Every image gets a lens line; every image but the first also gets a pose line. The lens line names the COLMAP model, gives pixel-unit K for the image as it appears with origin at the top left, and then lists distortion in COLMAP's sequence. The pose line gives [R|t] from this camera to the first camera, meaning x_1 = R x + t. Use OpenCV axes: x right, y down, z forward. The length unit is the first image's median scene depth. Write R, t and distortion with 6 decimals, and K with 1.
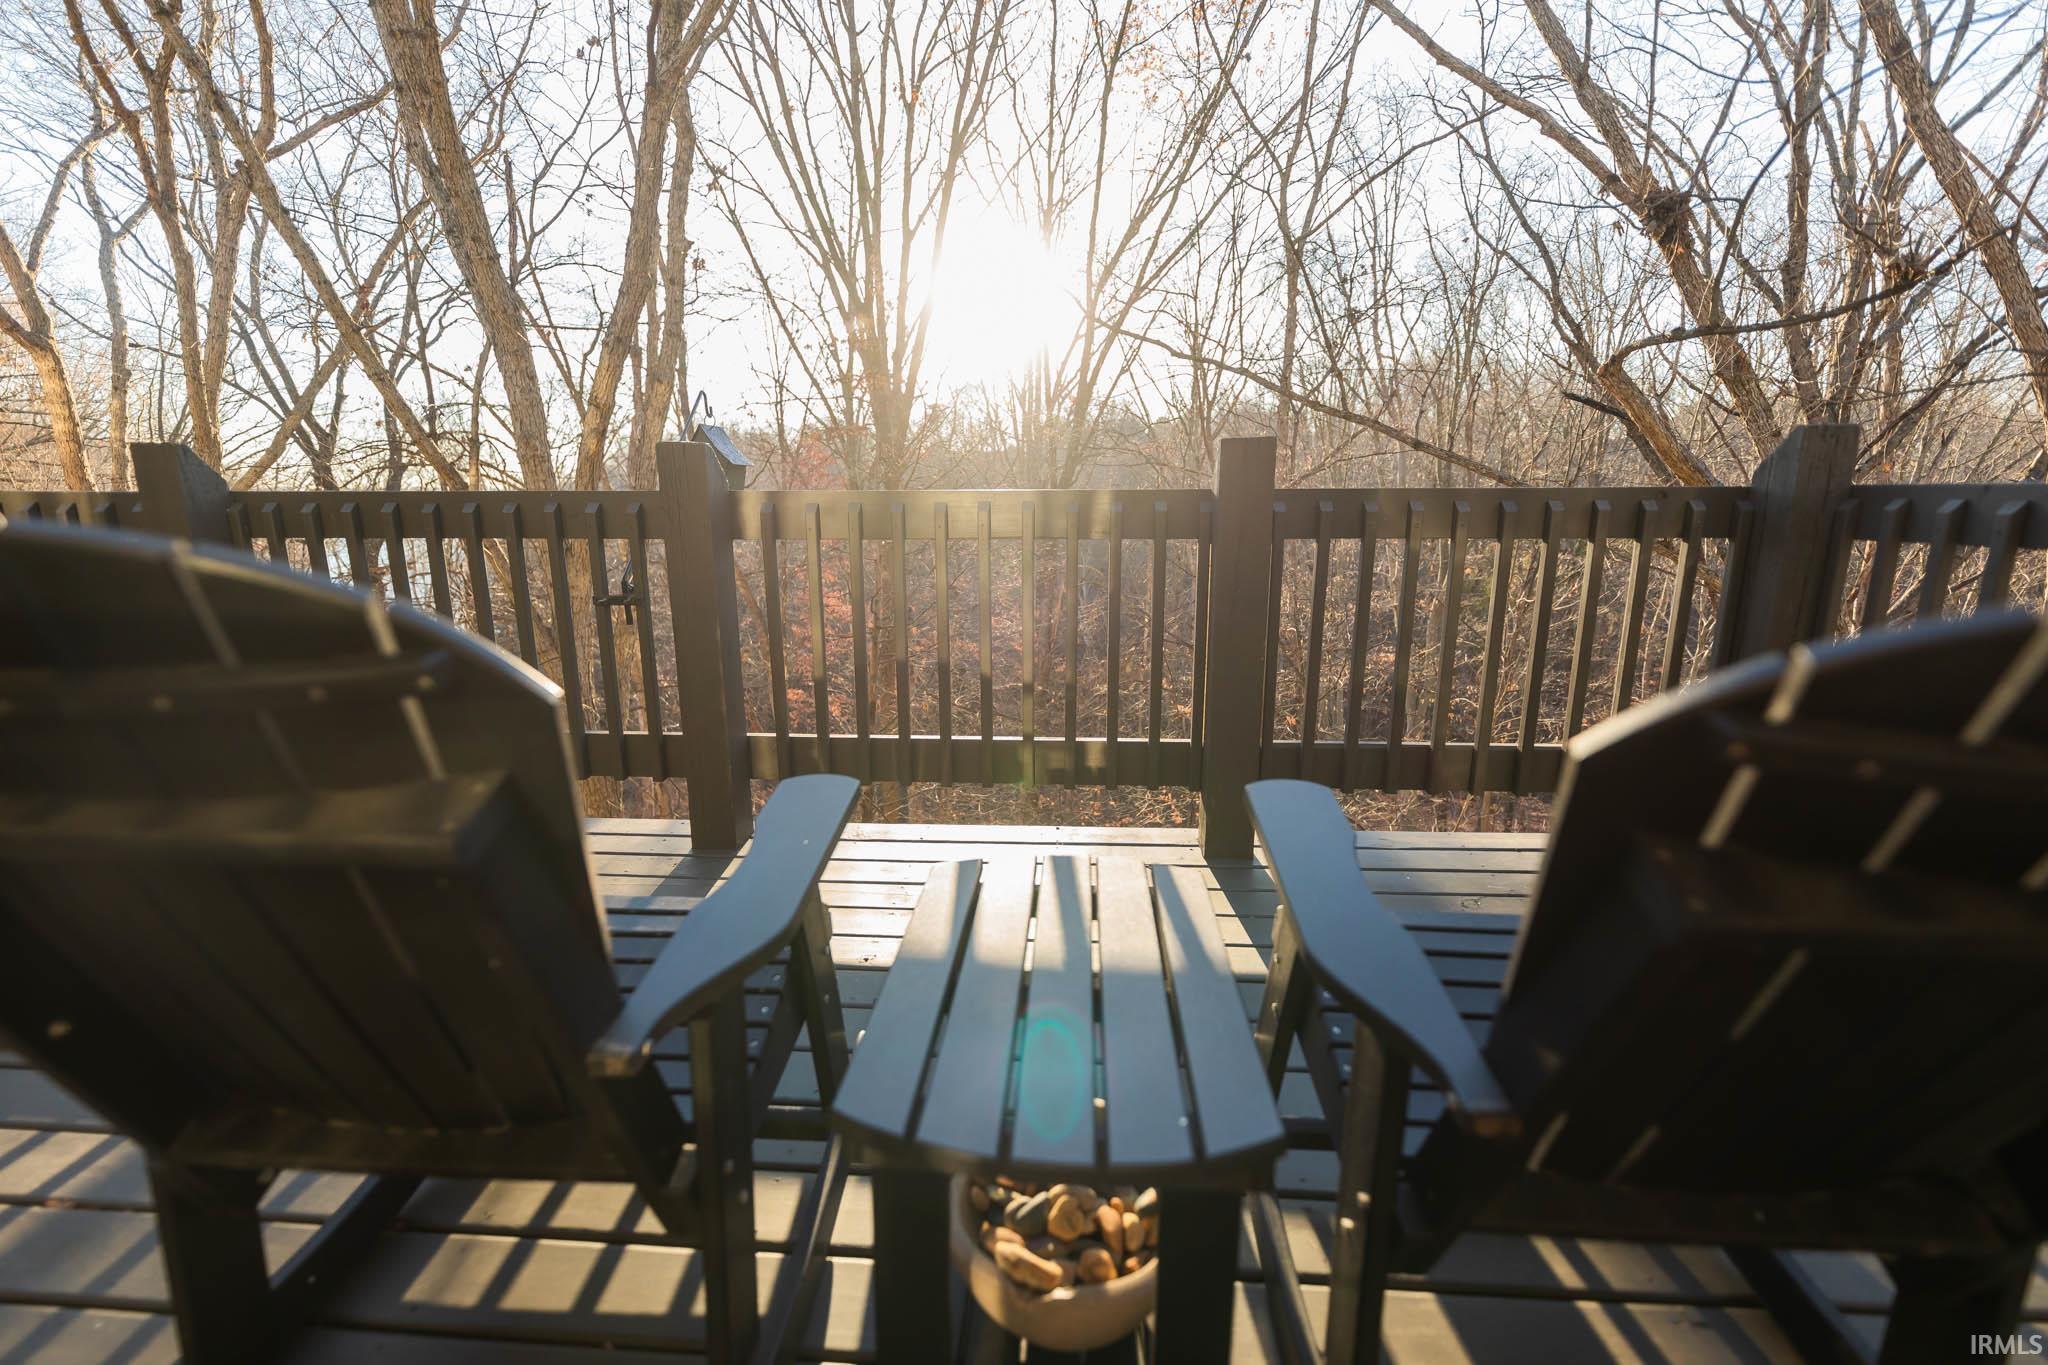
lens RADIAL K [[853.0, 0, 1024.0], [0, 853.0, 682.5], [0, 0, 1]] dist [-0.000801, -0.000088]
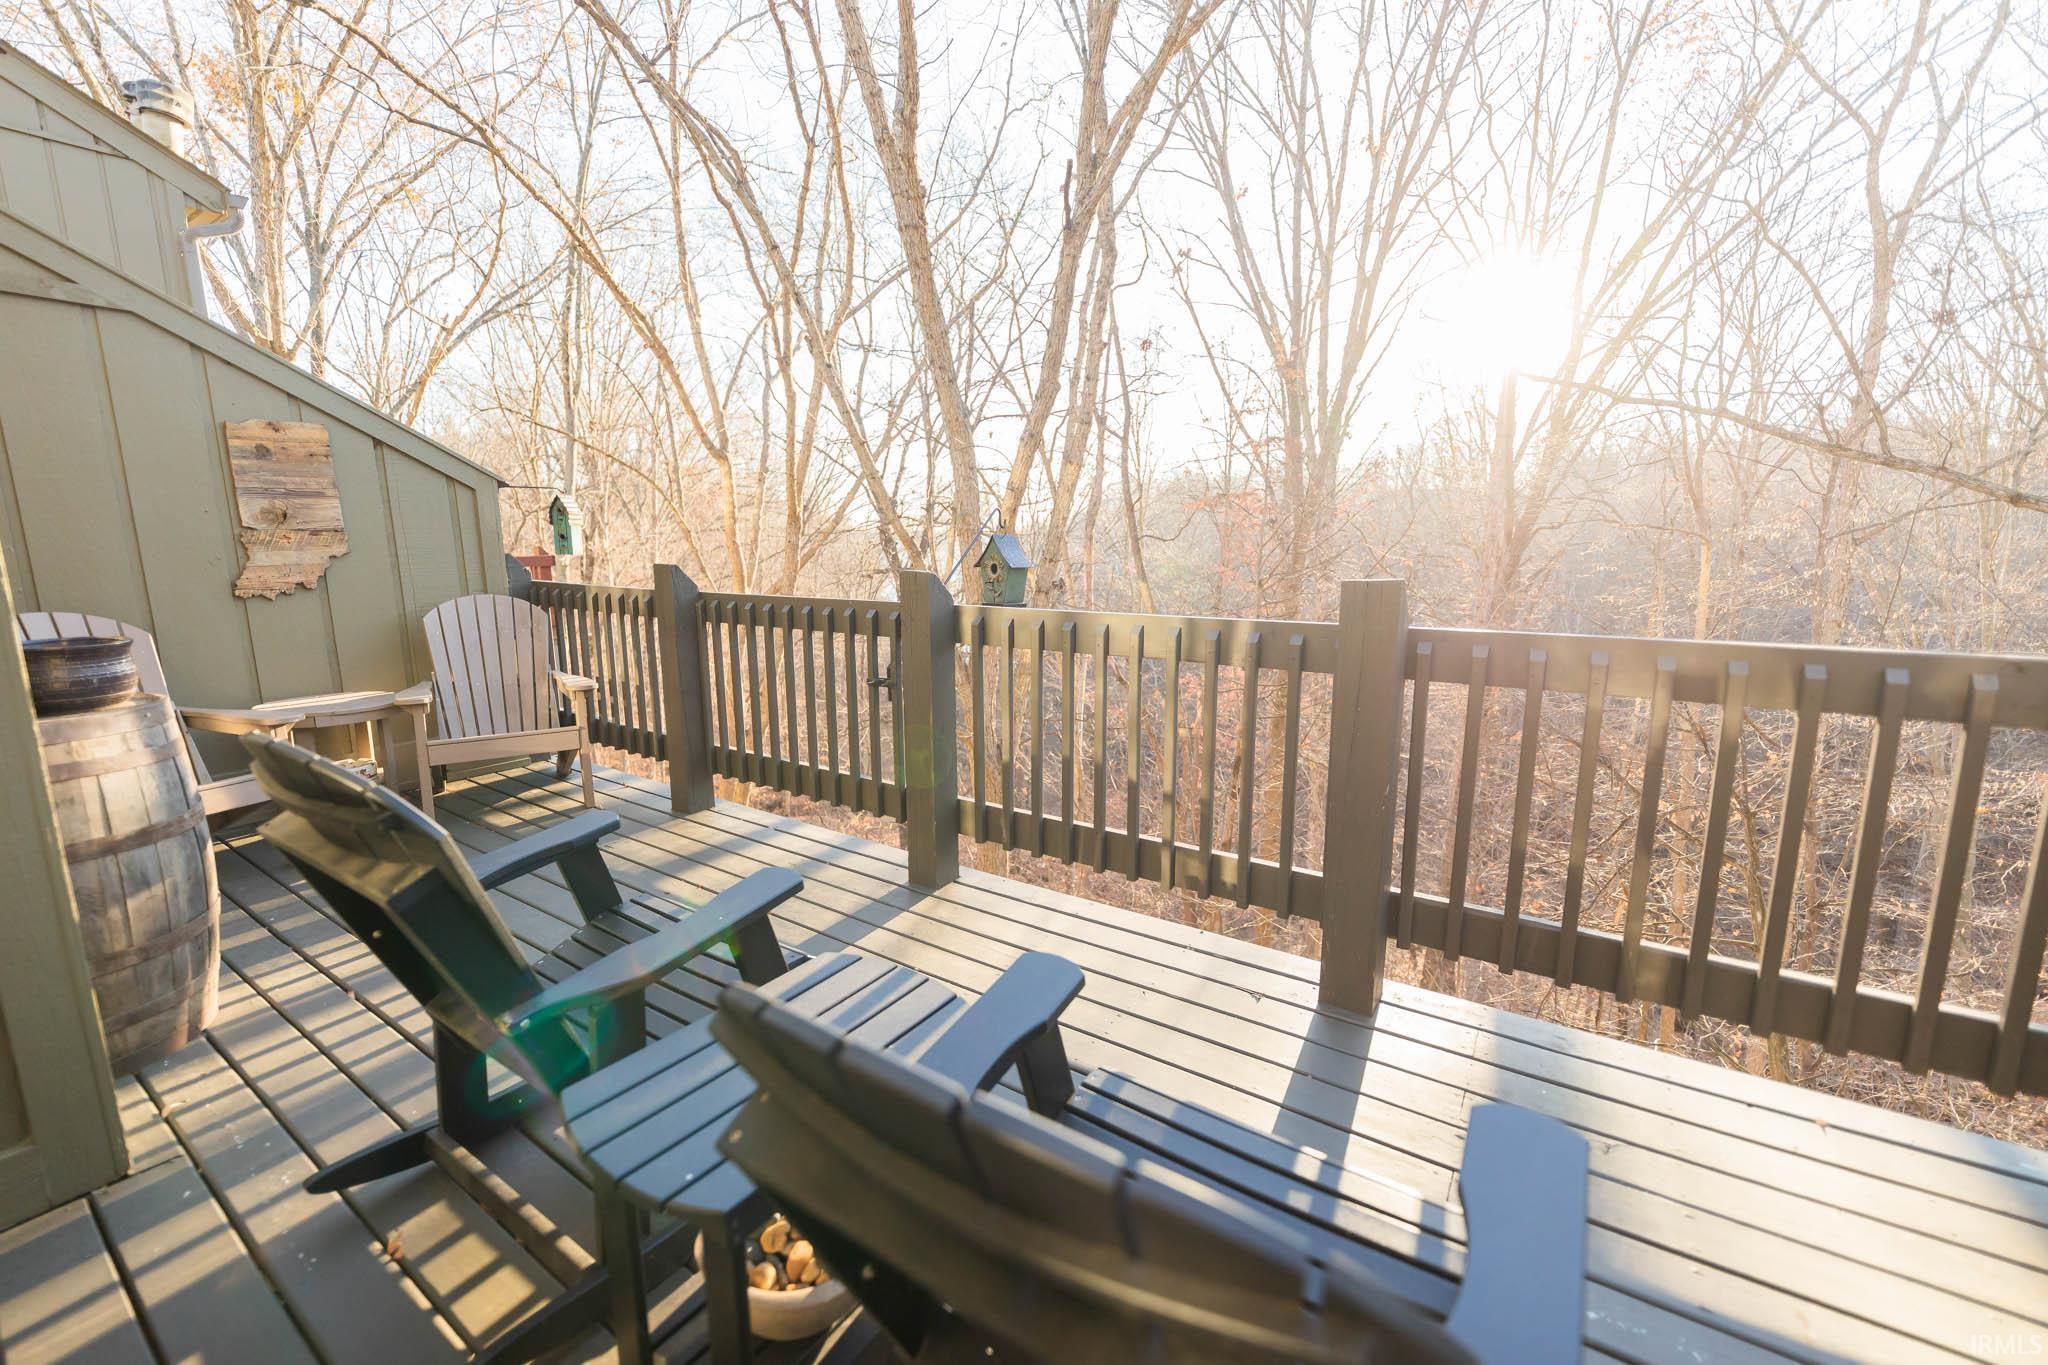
lens RADIAL K [[834.7, 0, 1024.0], [0, 834.7, 682.5], [0, 0, 1]] dist [0.000955, 0.000028]
pose [[0.853414, 0.085888, -0.514109, 0.369508], [-0.104488, 0.994499, -0.007306, -0.106836], [0.510653, 0.059953, 0.857694, 0.000297]]
